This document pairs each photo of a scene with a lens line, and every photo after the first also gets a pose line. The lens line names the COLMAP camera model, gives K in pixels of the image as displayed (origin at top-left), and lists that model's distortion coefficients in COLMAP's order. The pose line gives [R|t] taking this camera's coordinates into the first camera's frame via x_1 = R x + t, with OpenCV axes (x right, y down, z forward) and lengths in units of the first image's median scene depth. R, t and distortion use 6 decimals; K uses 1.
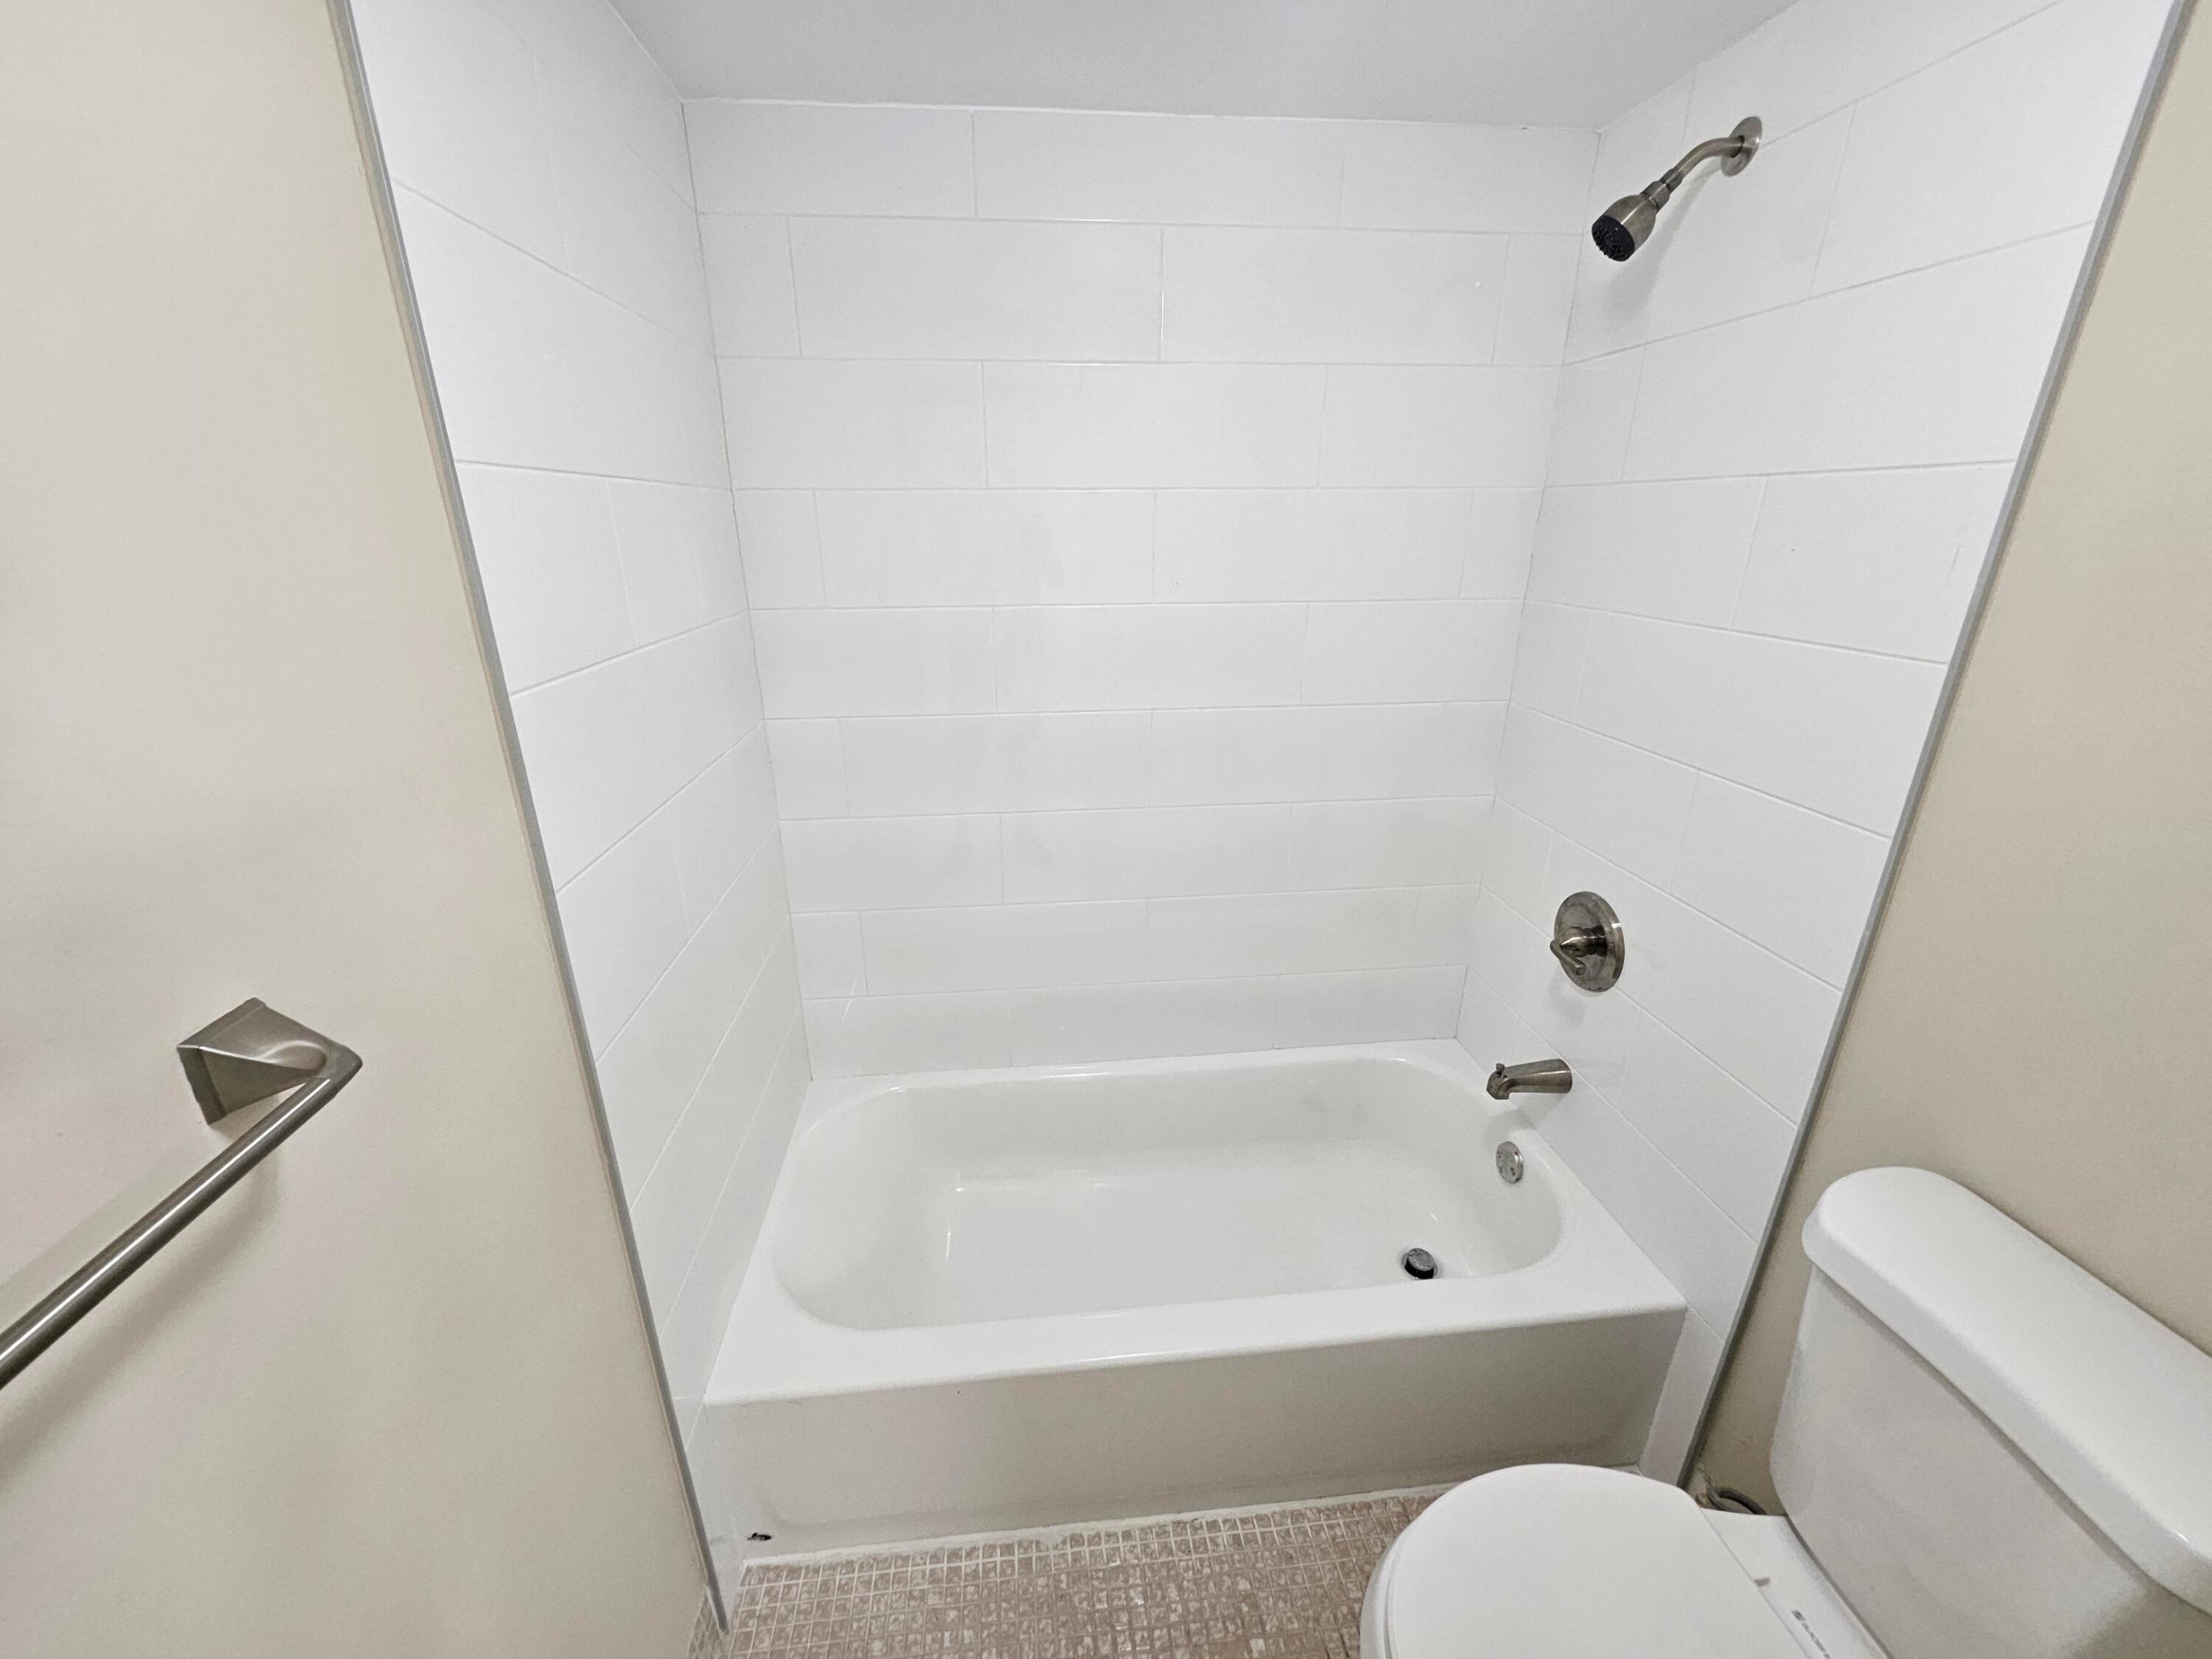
lens RADIAL K [[872.2, 0, 1087.2], [0, 872.2, 813.1], [0, 0, 1]] dist [0.000190, -0.000711]
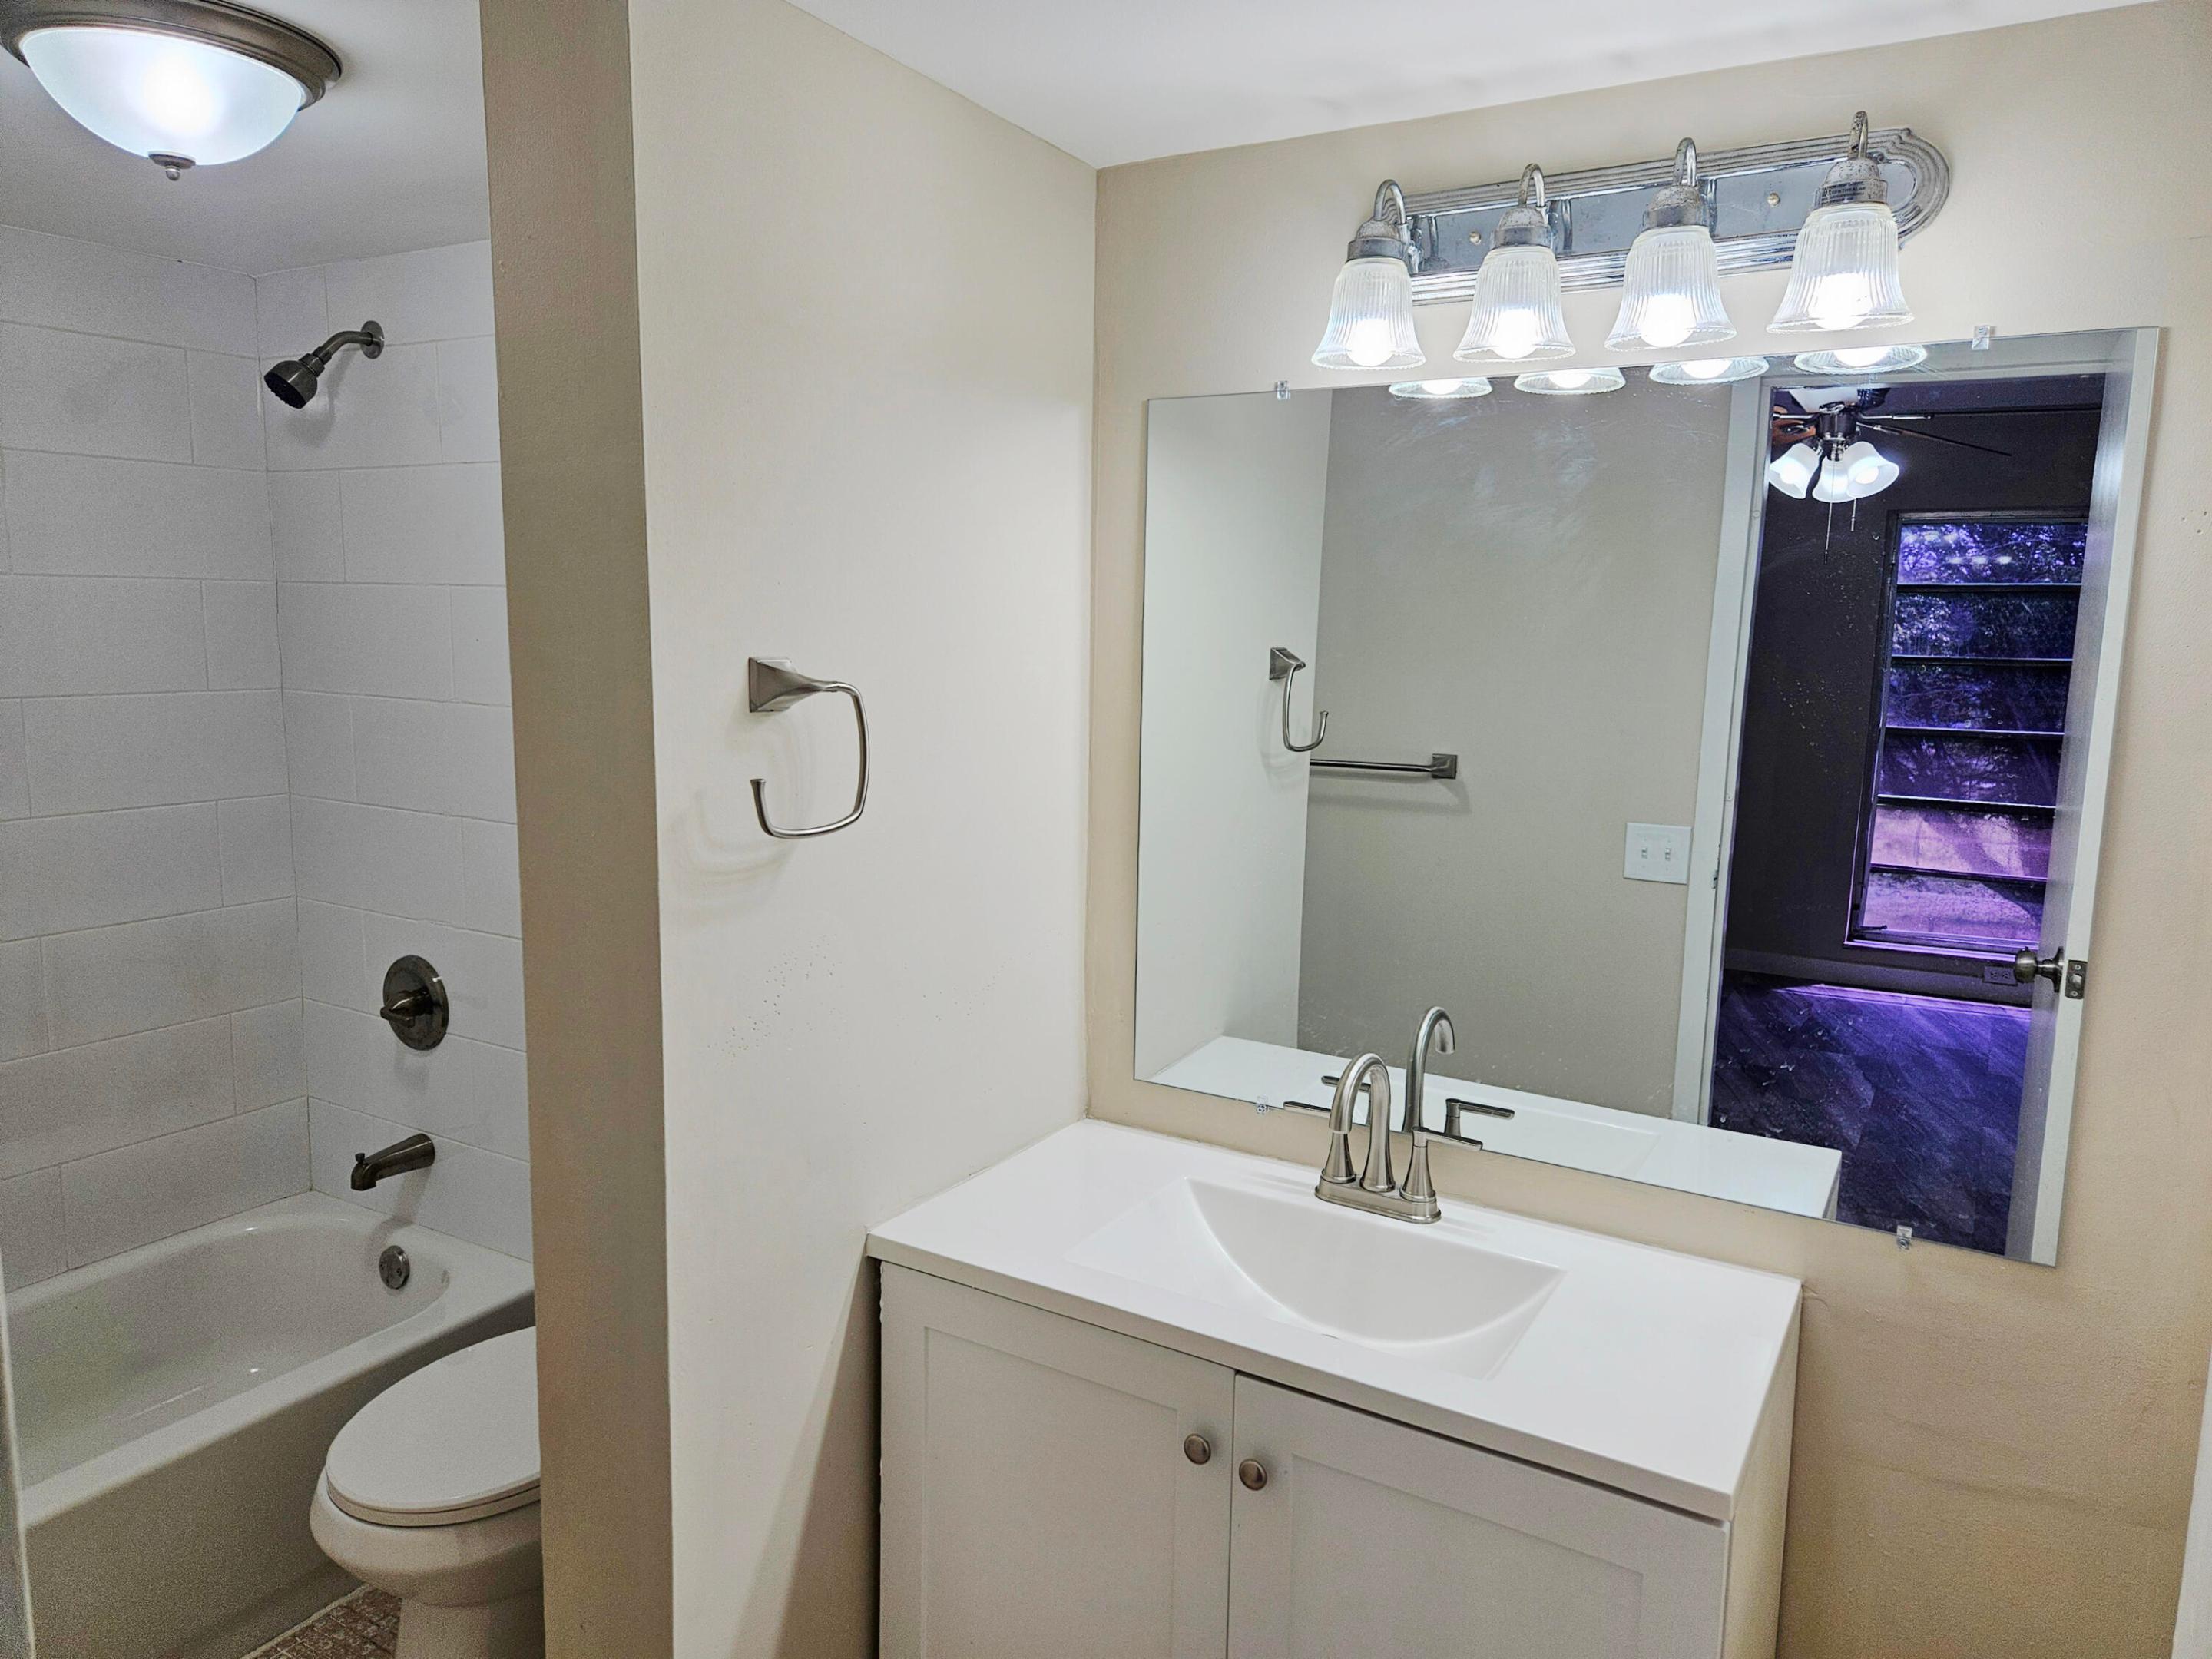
lens RADIAL K [[1473.8, 0, 1106.0], [0, 1473.8, 829.5], [0, 0, 1]] dist [0.079444, -0.064647]
pose [[0.595750, -0.099468, 0.796987, -0.419218], [0.250210, 0.965906, -0.066483, 0.333155], [-0.763202, 0.239021, 0.600327, -0.928941]]
